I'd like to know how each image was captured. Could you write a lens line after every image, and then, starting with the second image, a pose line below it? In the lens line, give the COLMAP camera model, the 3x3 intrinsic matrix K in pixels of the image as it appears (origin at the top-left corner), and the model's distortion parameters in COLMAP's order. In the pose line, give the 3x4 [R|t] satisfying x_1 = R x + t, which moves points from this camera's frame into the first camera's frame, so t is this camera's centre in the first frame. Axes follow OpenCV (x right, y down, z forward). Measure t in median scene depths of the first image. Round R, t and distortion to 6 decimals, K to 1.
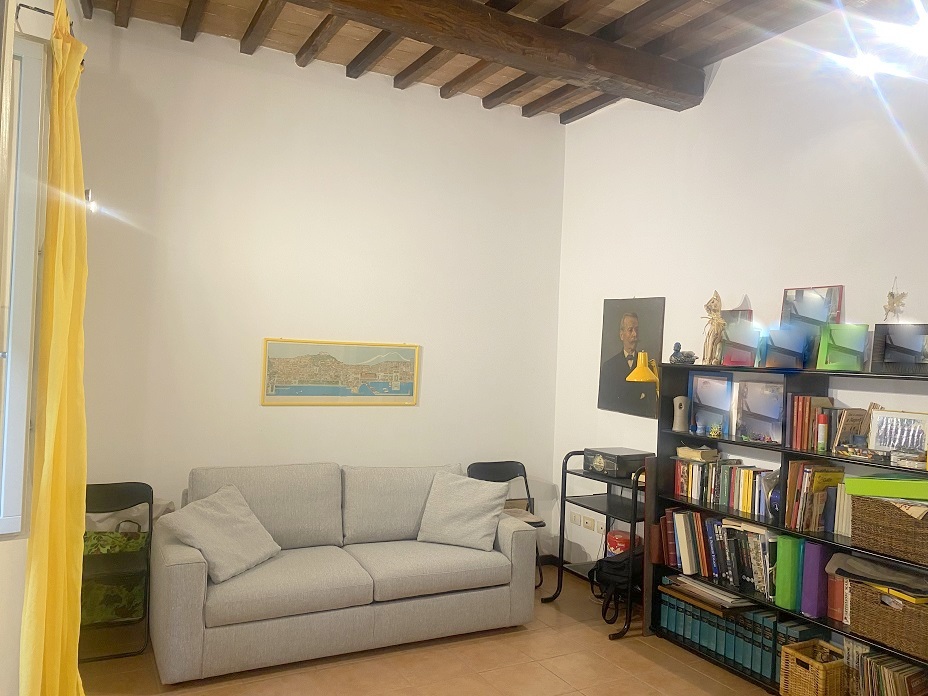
lens RADIAL K [[708.6, 0, 451.0], [0, 708.6, 341.6], [0, 0, 1]] dist [0.029788, -0.001430]
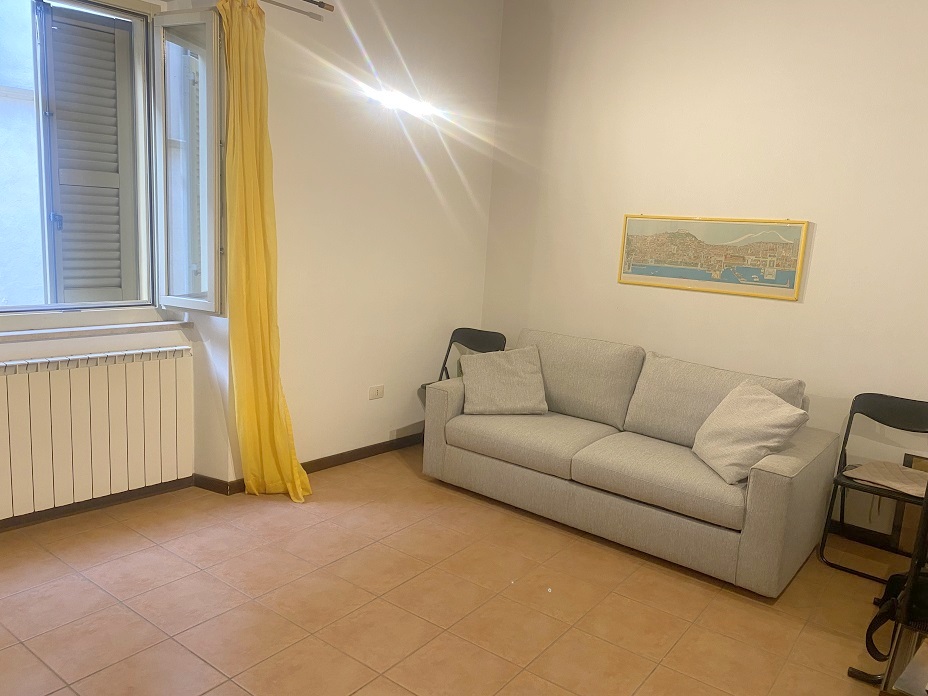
lens RADIAL K [[708.6, 0, 451.0], [0, 708.6, 341.6], [0, 0, 1]] dist [0.029788, -0.001430]
pose [[0.399440, 0.136454, -0.906547, 0.549937], [-0.029021, 0.990247, 0.136266, 0.042232], [0.916300, -0.028121, 0.399504, 0.379190]]
